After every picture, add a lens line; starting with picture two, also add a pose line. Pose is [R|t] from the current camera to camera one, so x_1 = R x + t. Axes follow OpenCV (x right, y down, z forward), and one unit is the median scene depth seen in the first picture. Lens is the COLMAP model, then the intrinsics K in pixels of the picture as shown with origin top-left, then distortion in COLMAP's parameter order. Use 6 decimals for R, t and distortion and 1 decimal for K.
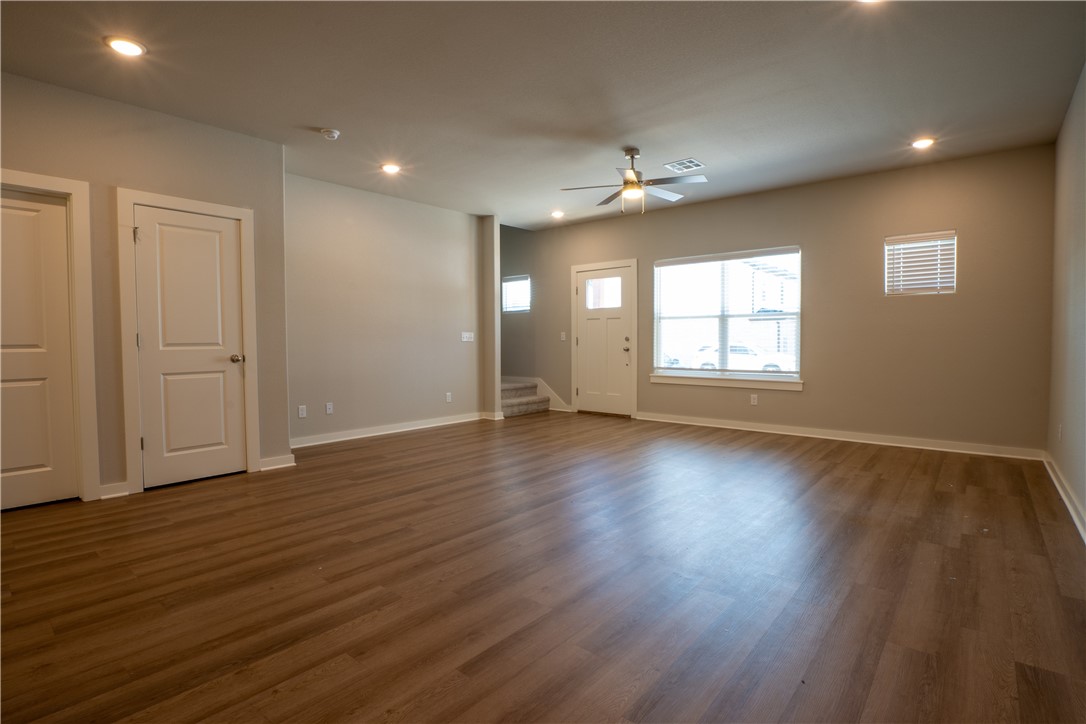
lens RADIAL K [[527.1, 0, 538.8], [0, 527.1, 364.4], [0, 0, 1]] dist [-0.045948, 0.009807]
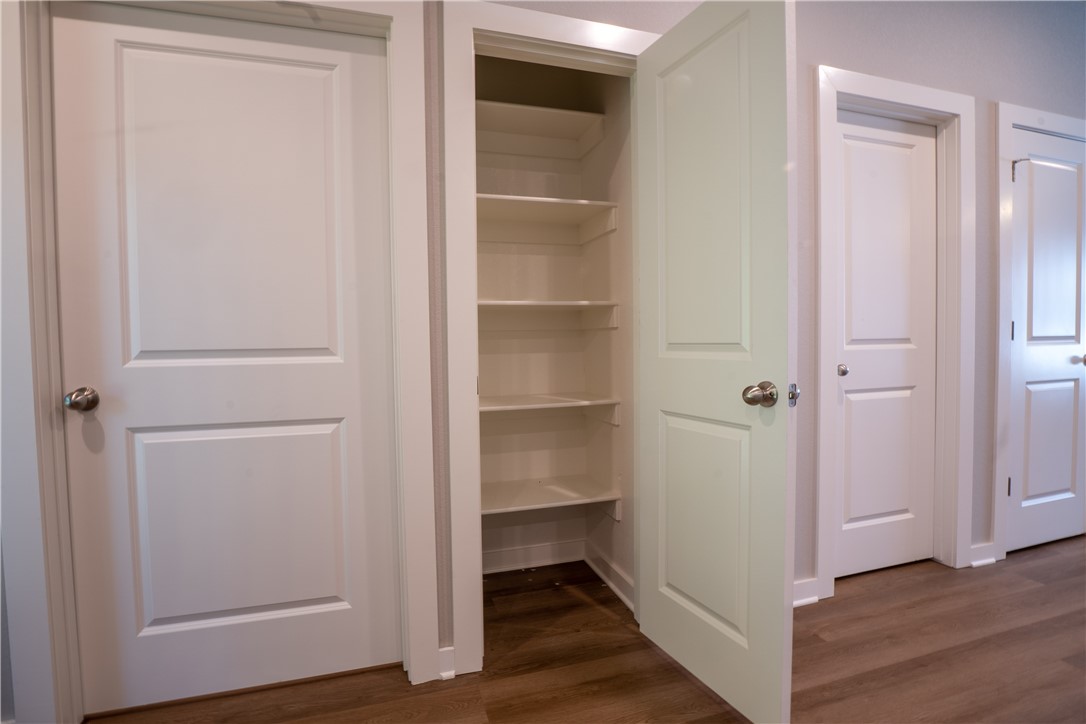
lens RADIAL K [[527.1, 0, 541.6], [0, 527.1, 367.0], [0, 0, 1]] dist [-0.045948, 0.009807]
pose [[0.849792, 0.009542, -0.527031, -0.940095], [-0.010103, 0.999947, 0.001813, 0.004170], [0.527021, 0.003784, 0.849844, 0.119424]]
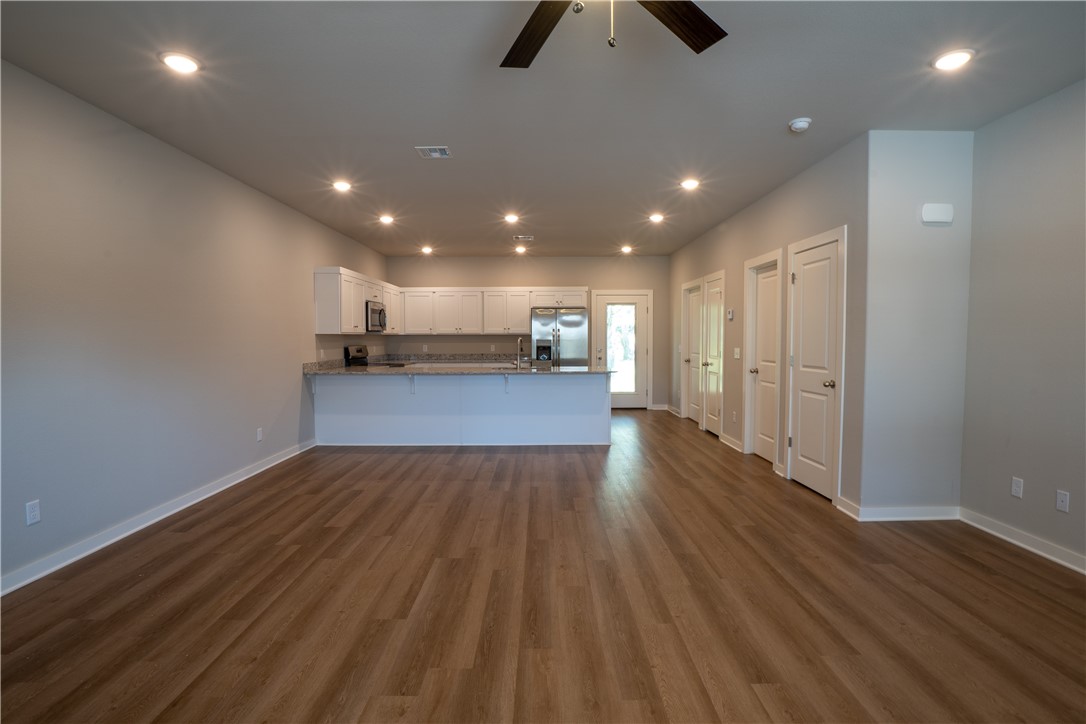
lens RADIAL K [[527.1, 0, 537.8], [0, 527.1, 364.7], [0, 0, 1]] dist [-0.045948, 0.009807]
pose [[-0.760565, 0.039889, -0.648035, 0.535024], [-0.024751, 0.995604, 0.090332, -0.138109], [0.648790, 0.084743, -0.756234, 1.559802]]
